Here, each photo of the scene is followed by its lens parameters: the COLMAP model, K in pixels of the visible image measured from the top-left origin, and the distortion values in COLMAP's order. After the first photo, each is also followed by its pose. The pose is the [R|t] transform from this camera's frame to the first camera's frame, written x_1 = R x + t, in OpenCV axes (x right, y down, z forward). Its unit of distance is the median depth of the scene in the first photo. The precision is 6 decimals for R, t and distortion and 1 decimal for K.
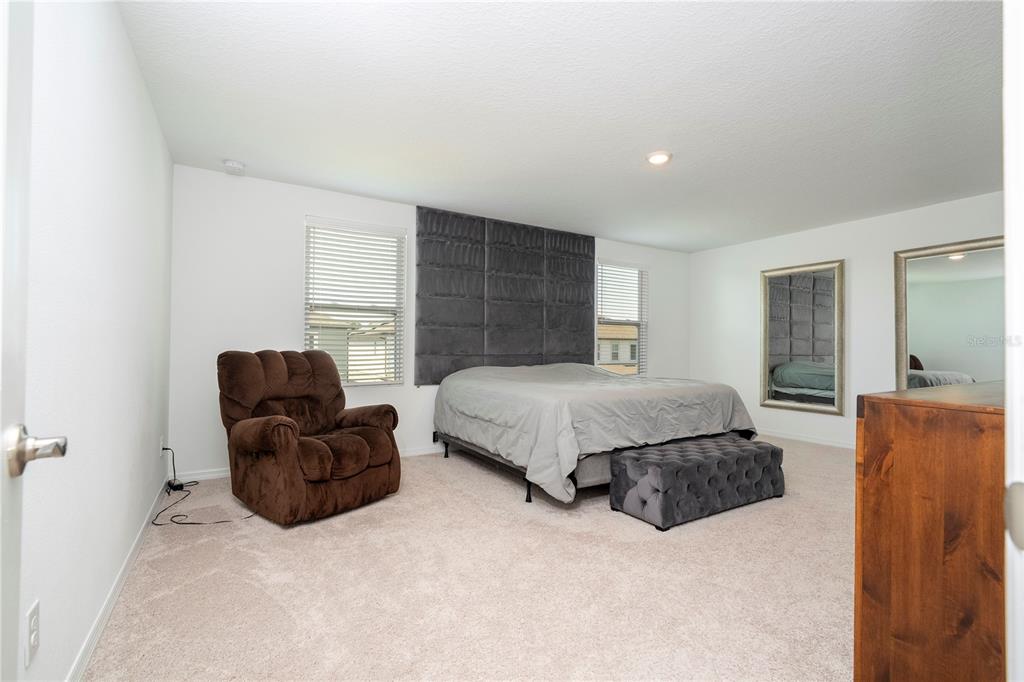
lens RADIAL K [[459.0, 0, 519.4], [0, 459.0, 342.7], [0, 0, 1]] dist [-0.005206, 0.001247]
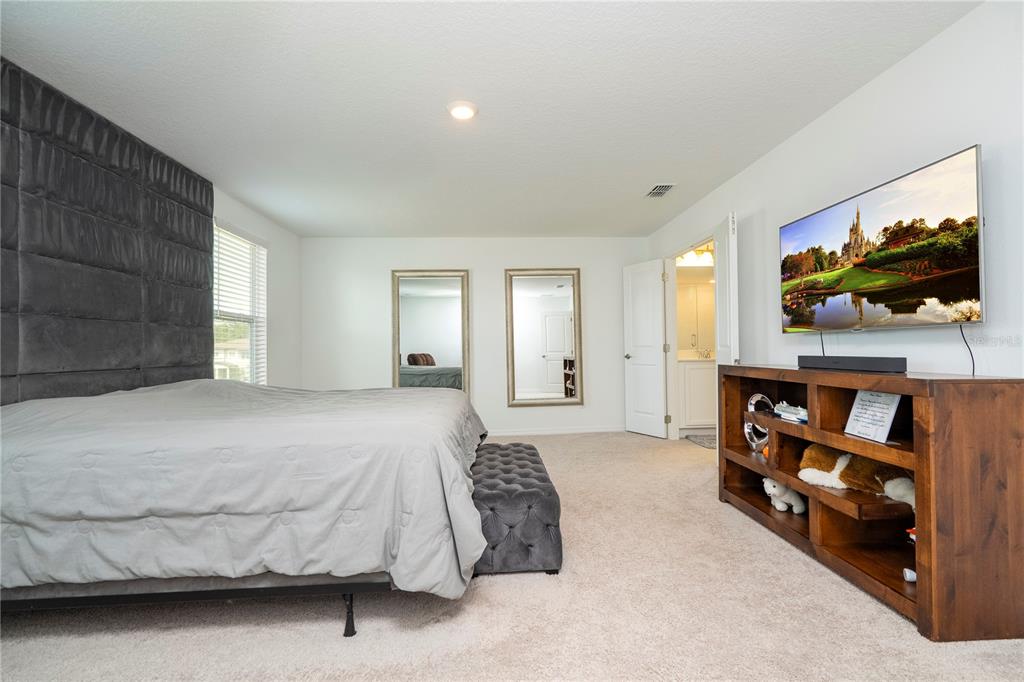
lens RADIAL K [[459.0, 0, 513.6], [0, 459.0, 342.5], [0, 0, 1]] dist [-0.005206, 0.001247]
pose [[0.475204, -0.002875, 0.879871, -0.318595], [0.009847, 0.999949, -0.002051, 0.001419], [-0.879821, 0.009638, 0.475208, 0.488371]]
